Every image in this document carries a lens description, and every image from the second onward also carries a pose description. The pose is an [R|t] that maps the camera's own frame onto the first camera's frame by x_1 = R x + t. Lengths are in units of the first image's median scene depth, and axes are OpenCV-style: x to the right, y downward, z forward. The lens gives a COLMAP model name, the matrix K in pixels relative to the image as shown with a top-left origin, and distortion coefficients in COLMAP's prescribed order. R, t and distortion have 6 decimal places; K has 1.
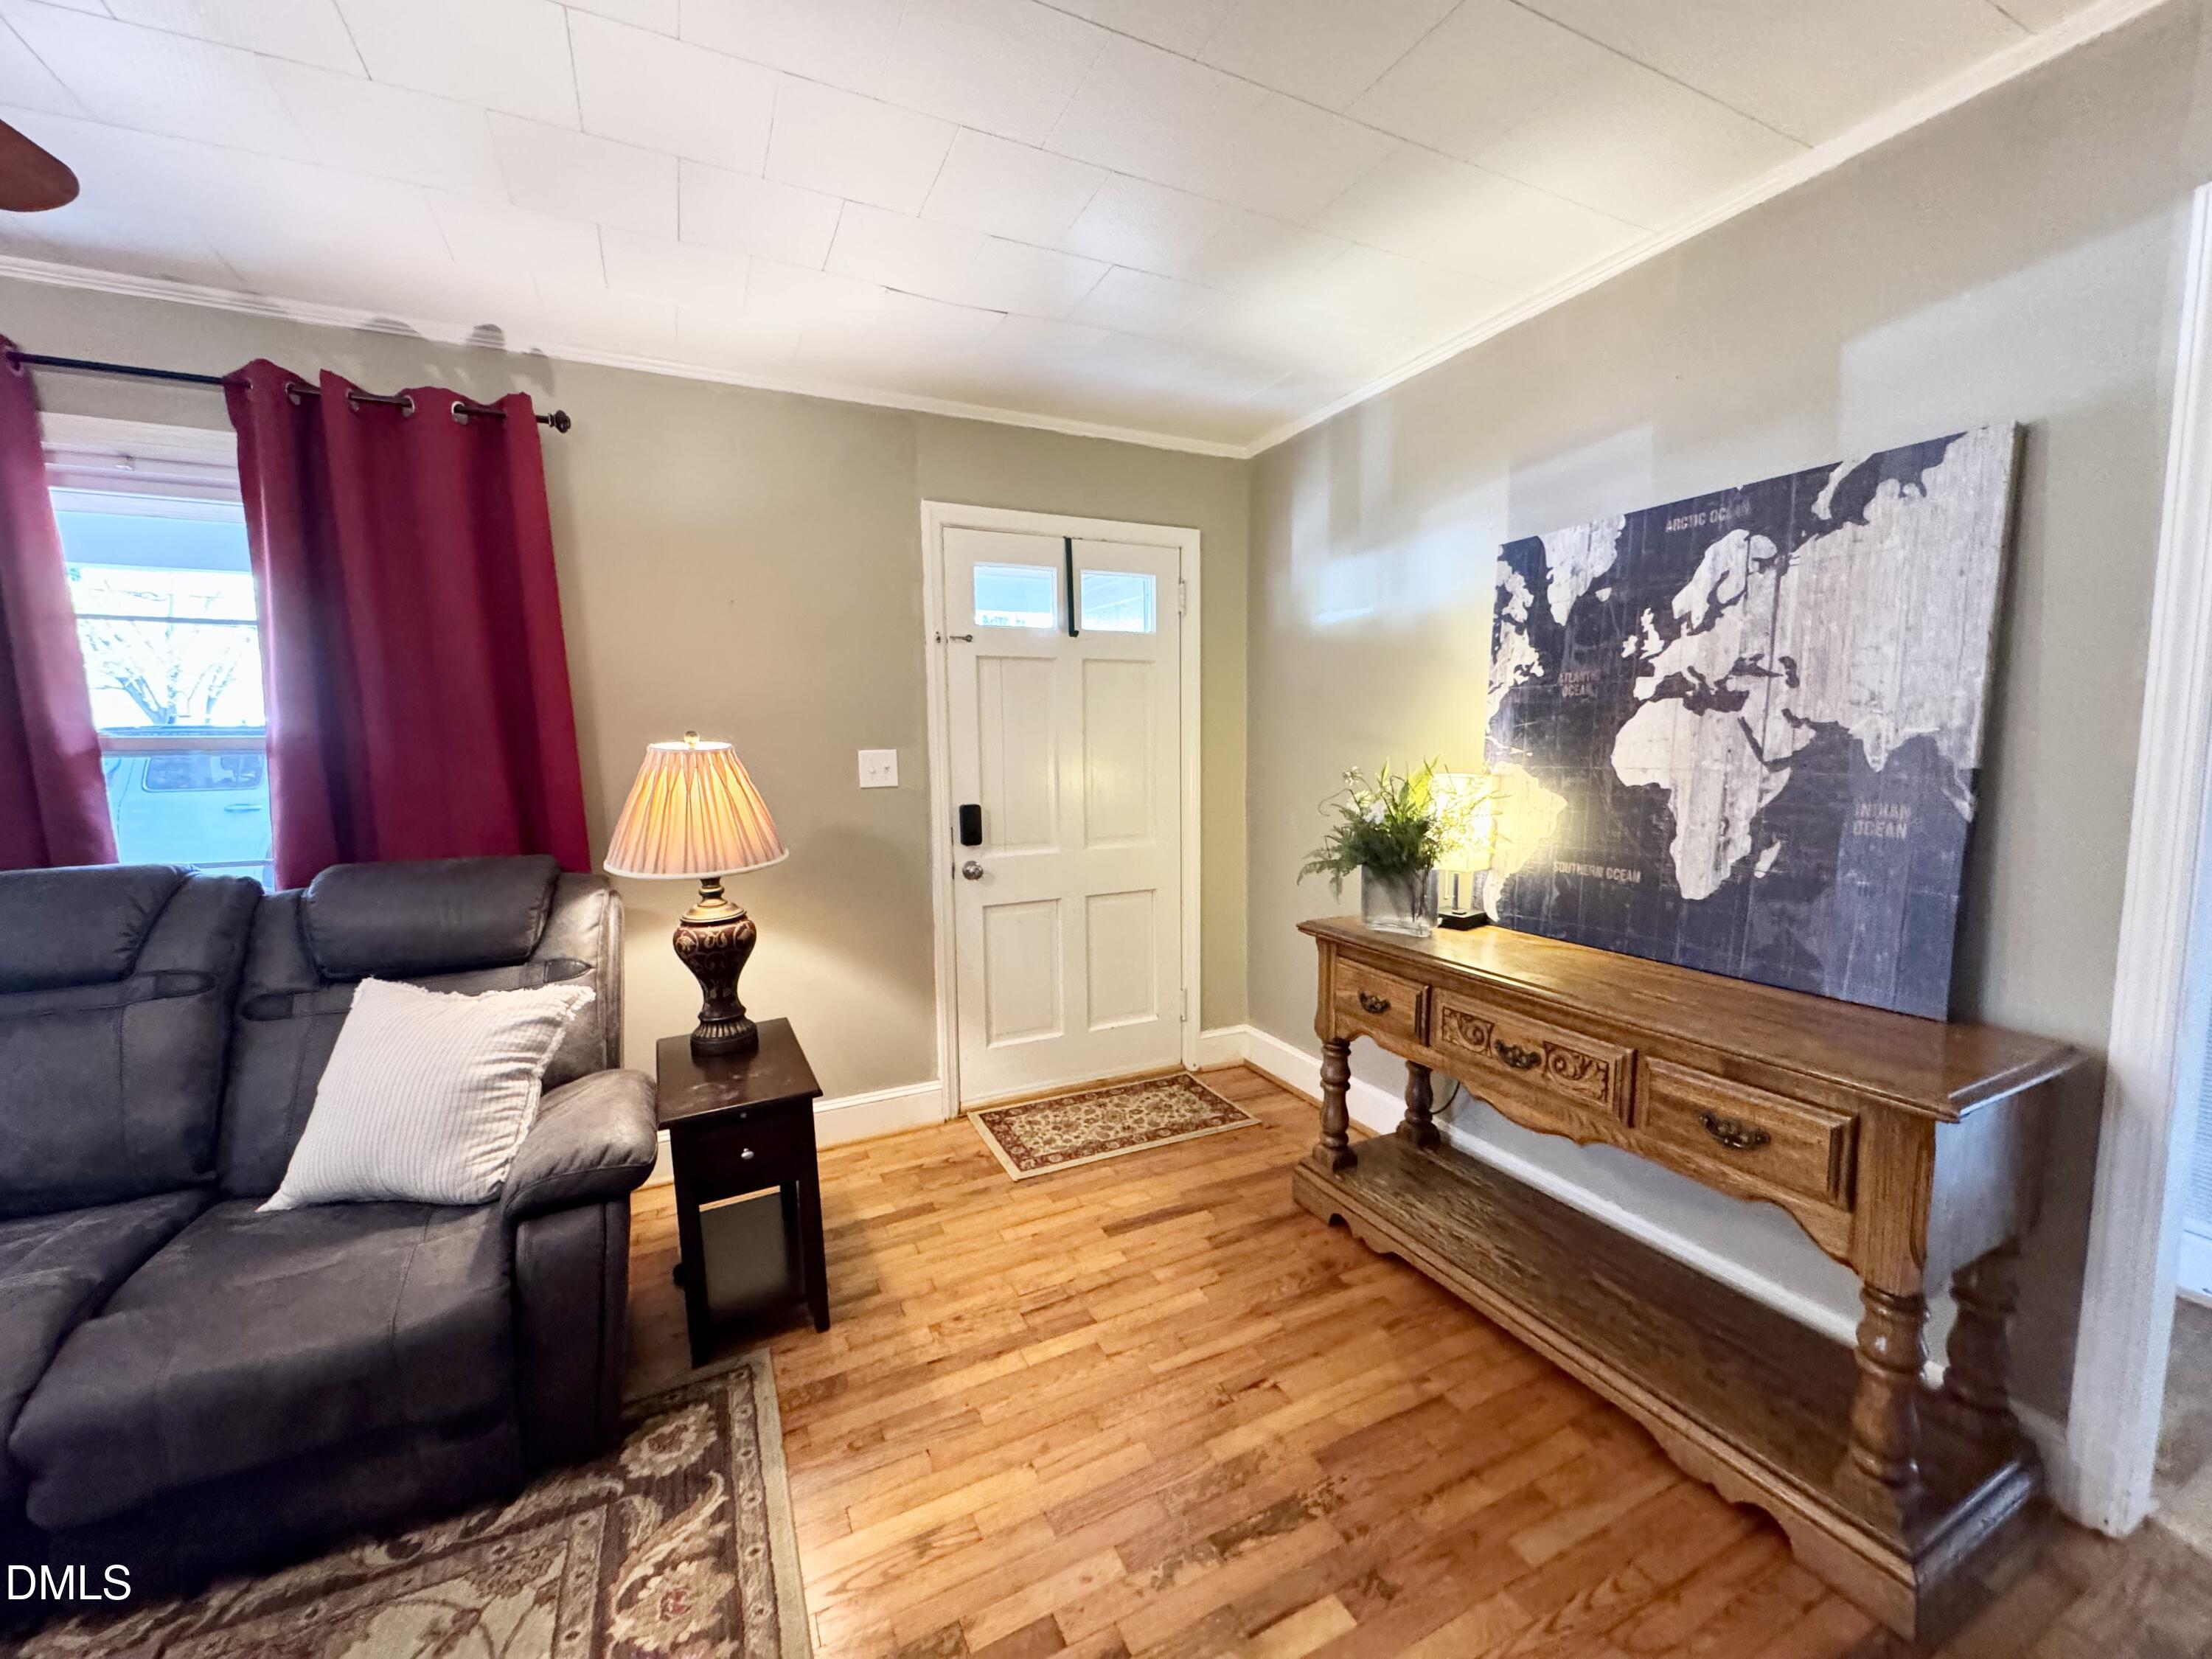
lens RADIAL K [[881.2, 0, 1102.5], [0, 881.2, 829.0], [0, 0, 1]] dist [-0.003355, -0.000184]
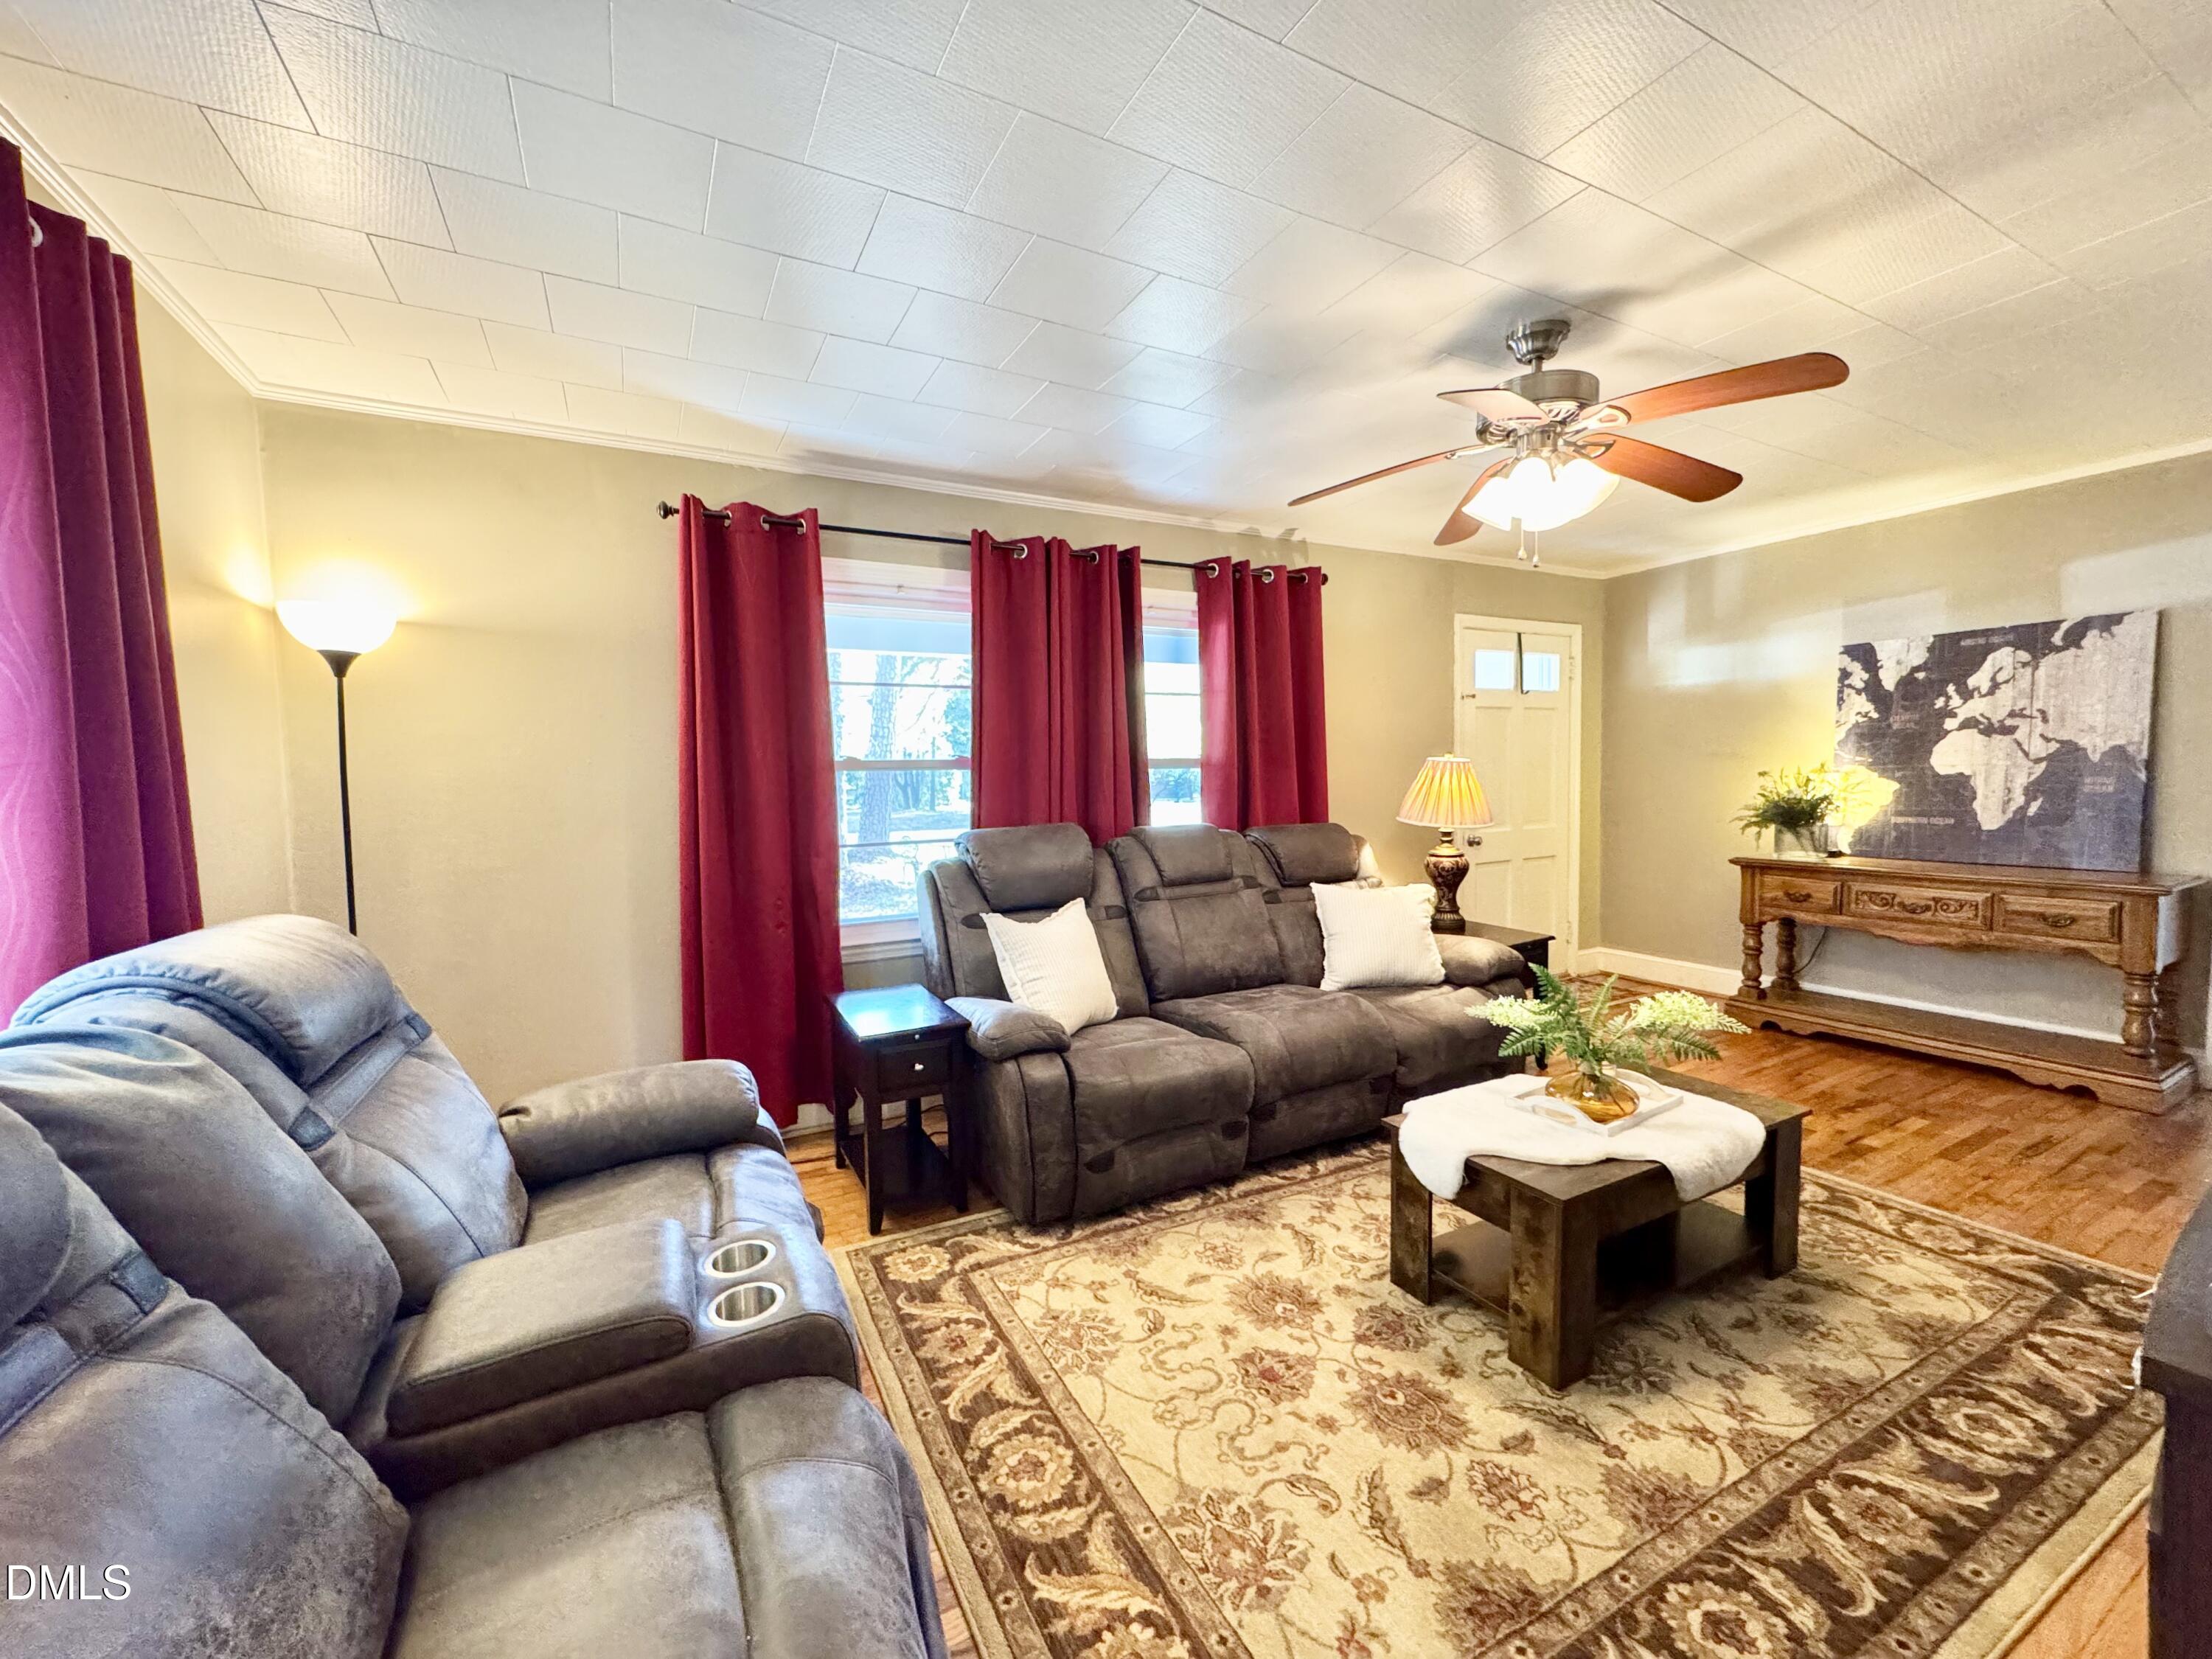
lens RADIAL K [[881.0, 0, 1102.8], [0, 881.0, 827.1], [0, 0, 1]] dist [-0.004647, 0.000293]
pose [[0.999348, -0.013385, 0.033527, -1.346627], [0.014732, 0.999080, -0.040281, 0.119883], [-0.032957, 0.040749, 0.998626, -0.880410]]
